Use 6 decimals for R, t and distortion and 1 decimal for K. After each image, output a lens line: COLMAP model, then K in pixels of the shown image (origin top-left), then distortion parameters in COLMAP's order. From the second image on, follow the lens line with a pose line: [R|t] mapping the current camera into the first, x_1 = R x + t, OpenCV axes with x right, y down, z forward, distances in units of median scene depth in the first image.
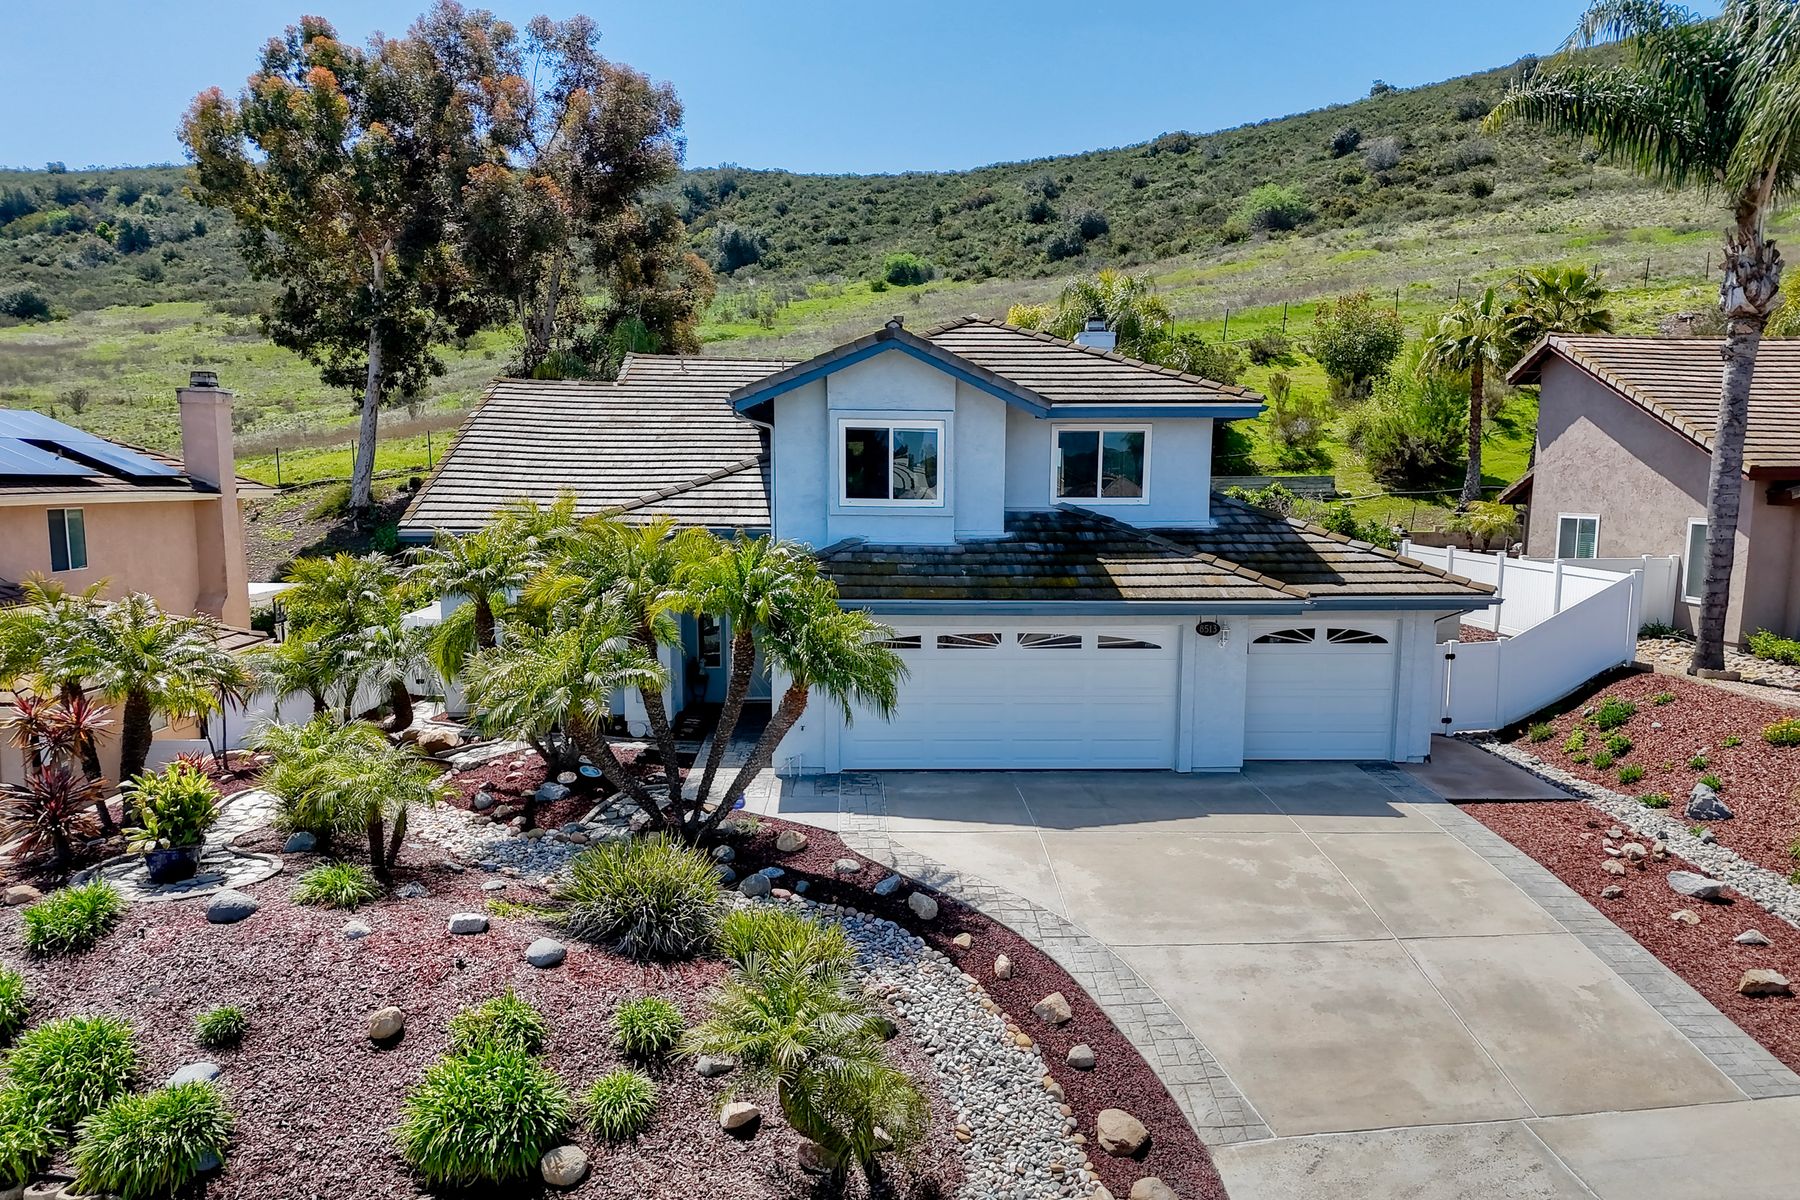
lens RADIAL K [[1315.9, 0, 898.2], [0, 1315.9, 670.1], [0, 0, 1]] dist [0.074452, -0.065042]
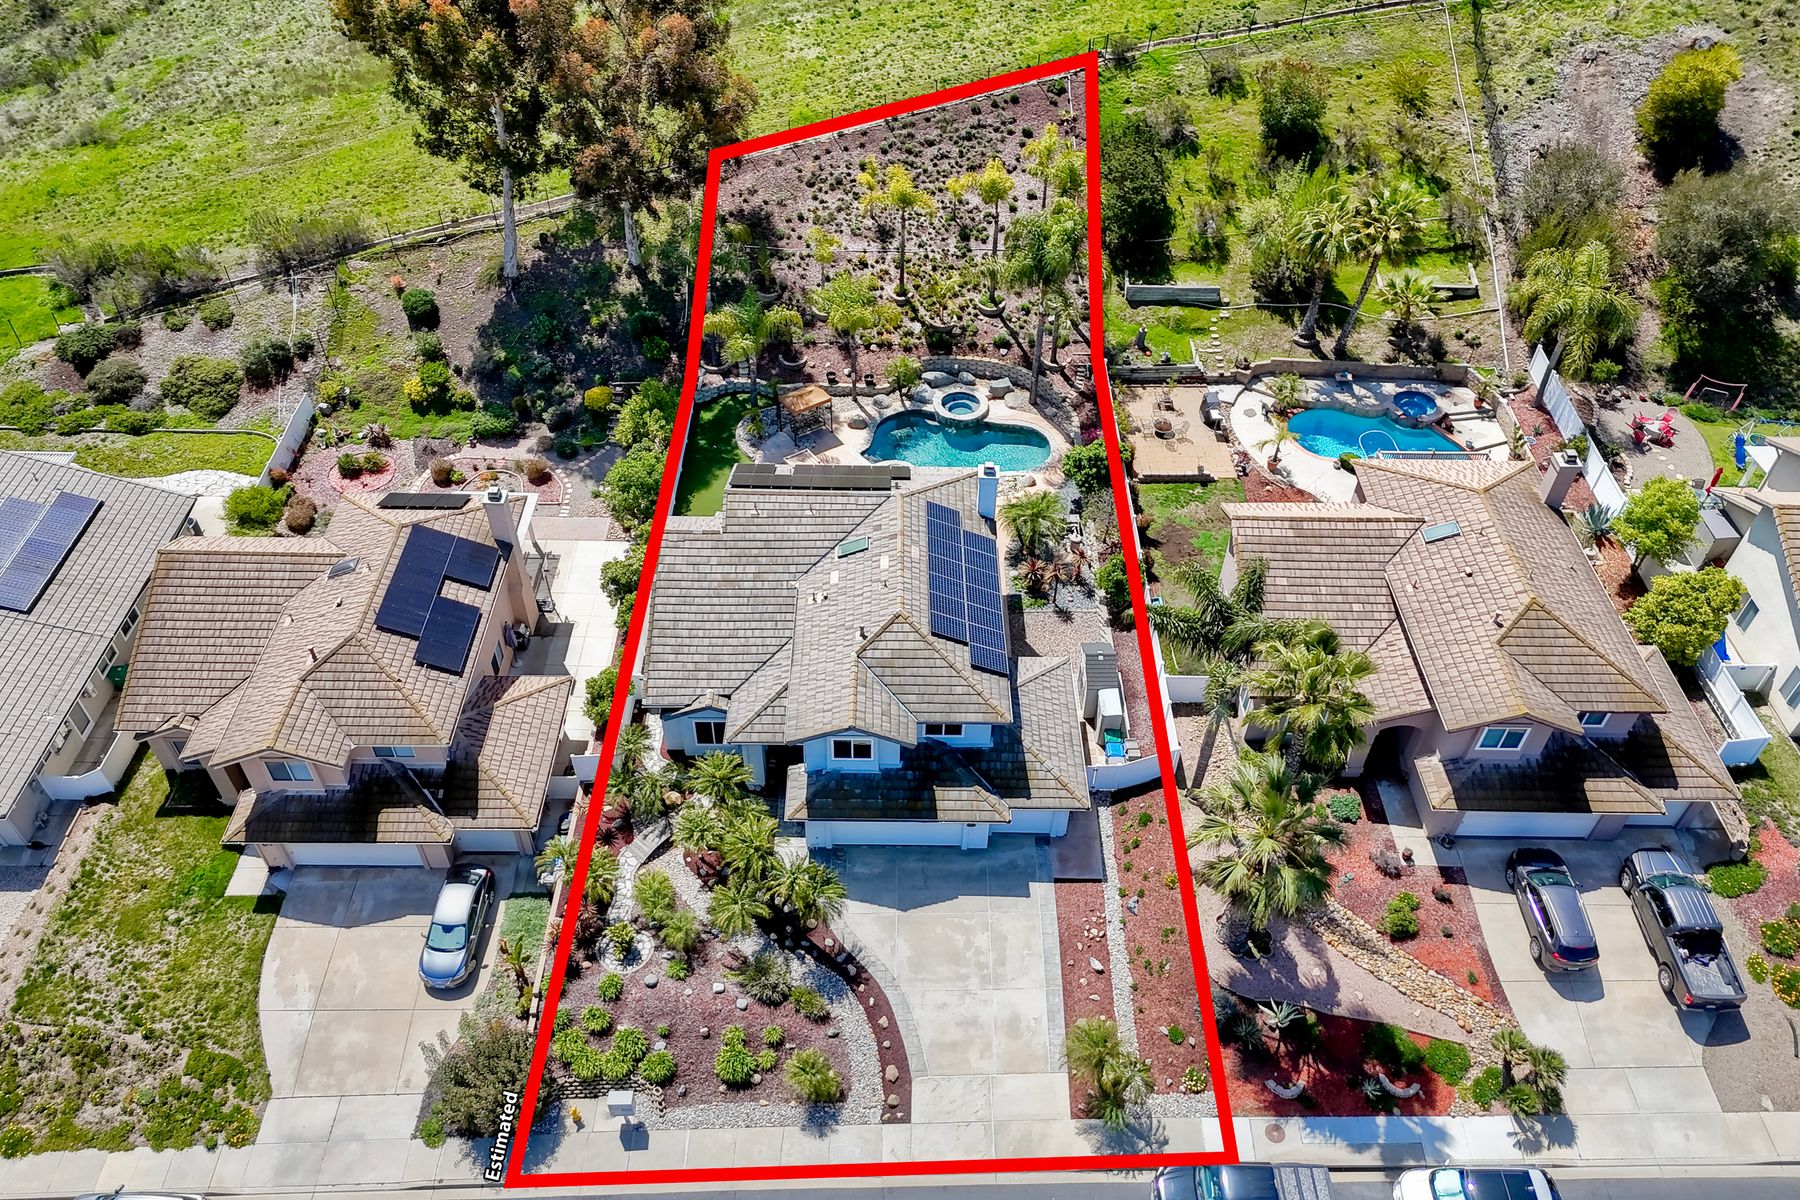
lens RADIAL K [[1323.0, 0, 900.0], [0, 1323.0, 600.0], [0, 0, 1]] dist [0.076435, -0.077819]
pose [[0.998652, 0.043281, -0.028642, 0.057740], [-0.017740, 0.803285, 0.595330, -0.750574], [0.048774, -0.594020, 0.802970, -0.325814]]
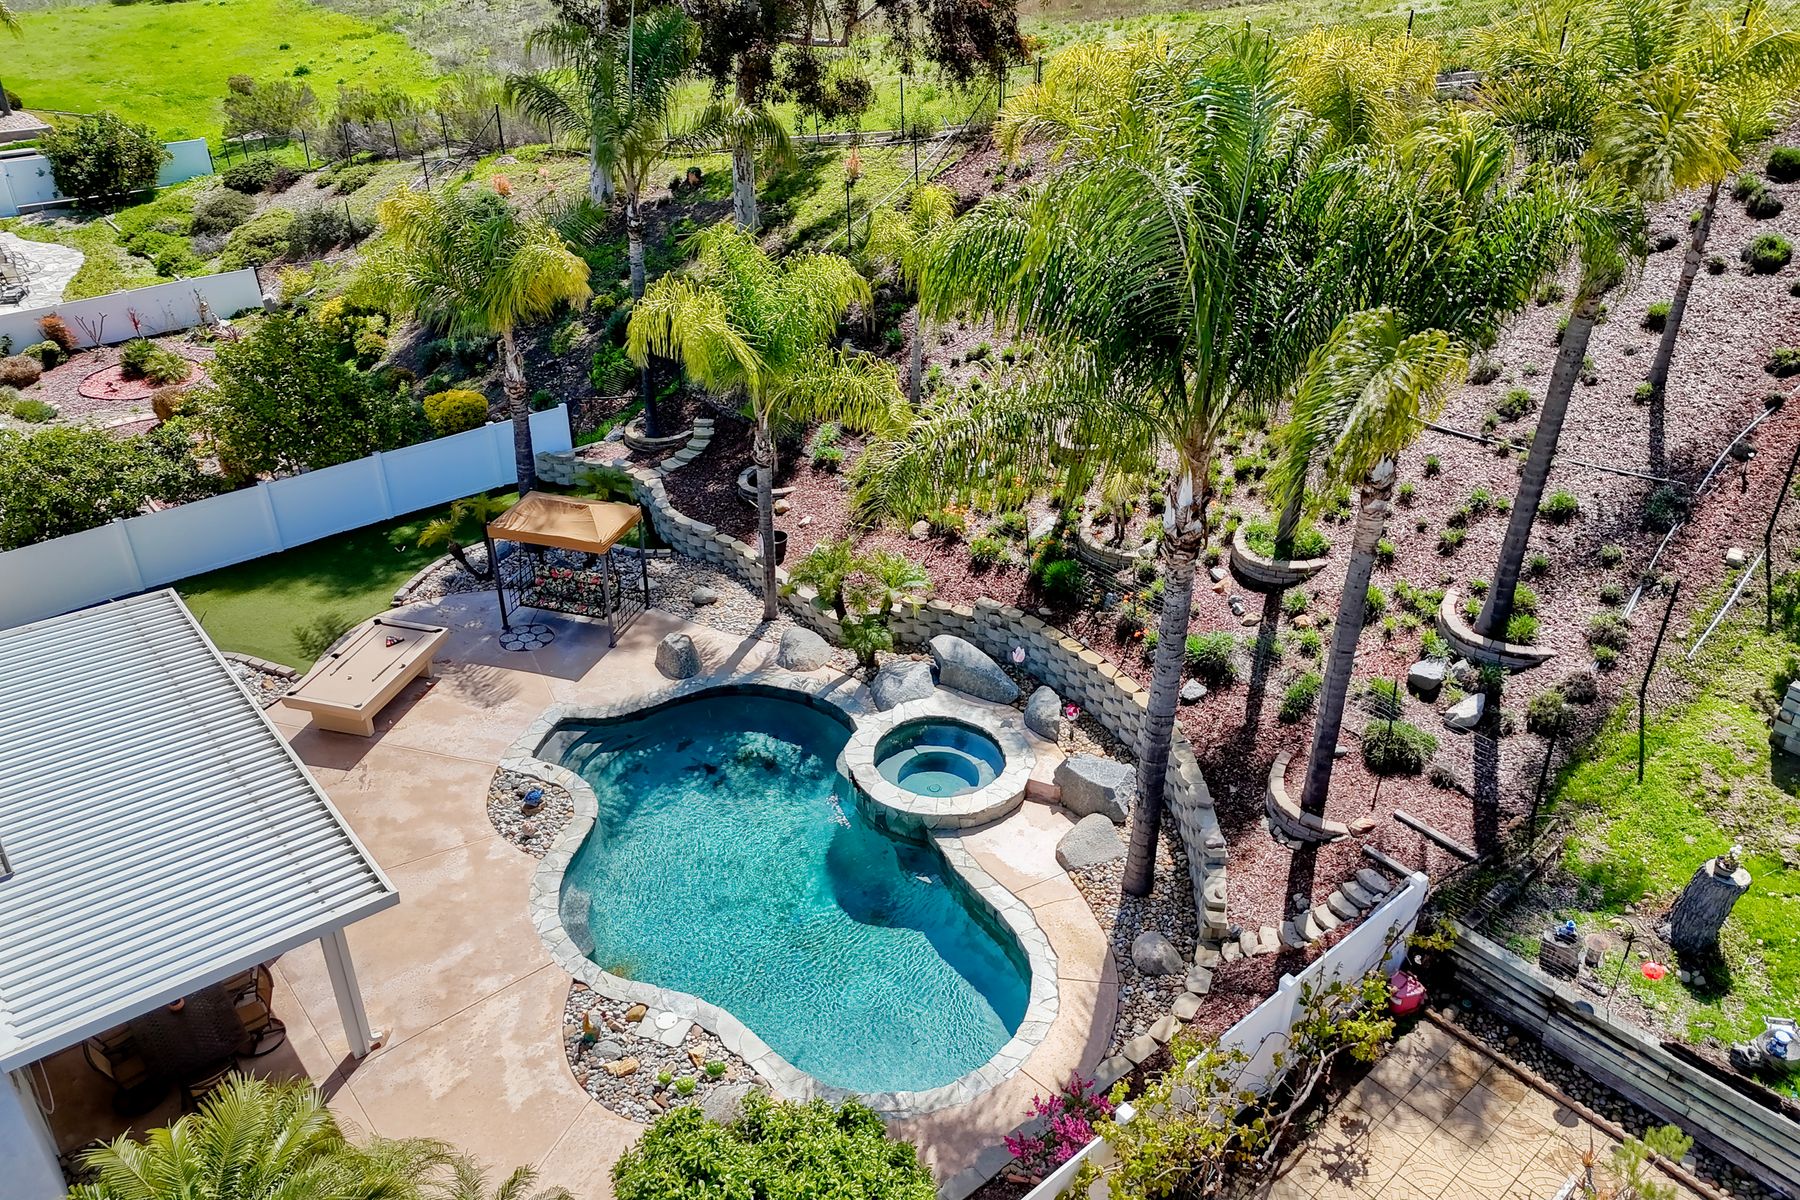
lens RADIAL K [[1323.0, 0, 900.0], [0, 1323.0, 600.0], [0, 0, 1]] dist [0.076435, -0.077819]
pose [[0.603967, 0.403639, -0.687240, 0.340221], [-0.121108, 0.898739, 0.421427, -0.284160], [0.787754, -0.171298, 0.591693, 0.719064]]
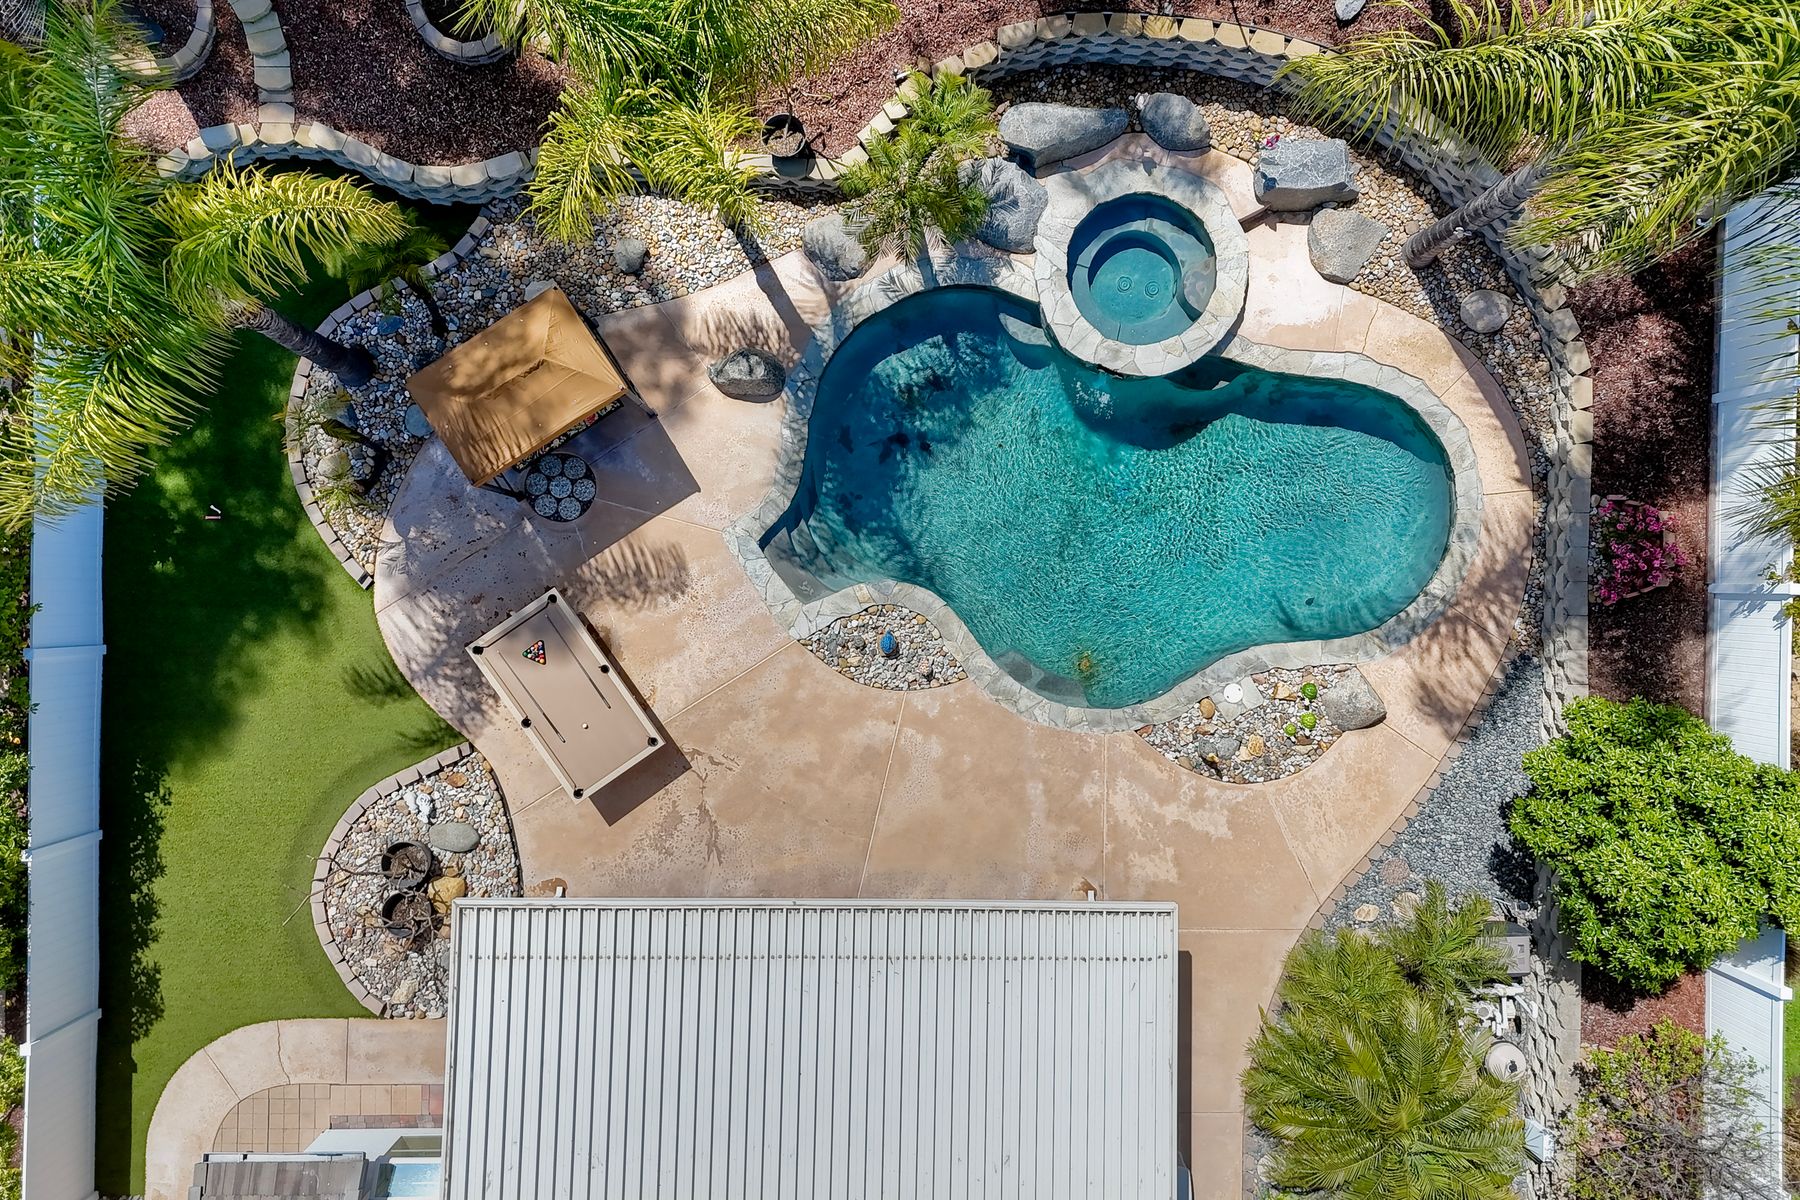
lens RADIAL K [[1323.0, 0, 900.0], [0, 1323.0, 600.0], [0, 0, 1]] dist [0.076435, -0.077819]
pose [[0.998004, 0.062012, 0.011977, 0.005511], [-0.020030, 0.130917, 0.991191, -0.421041], [0.059898, -0.989452, 0.131897, 0.827571]]
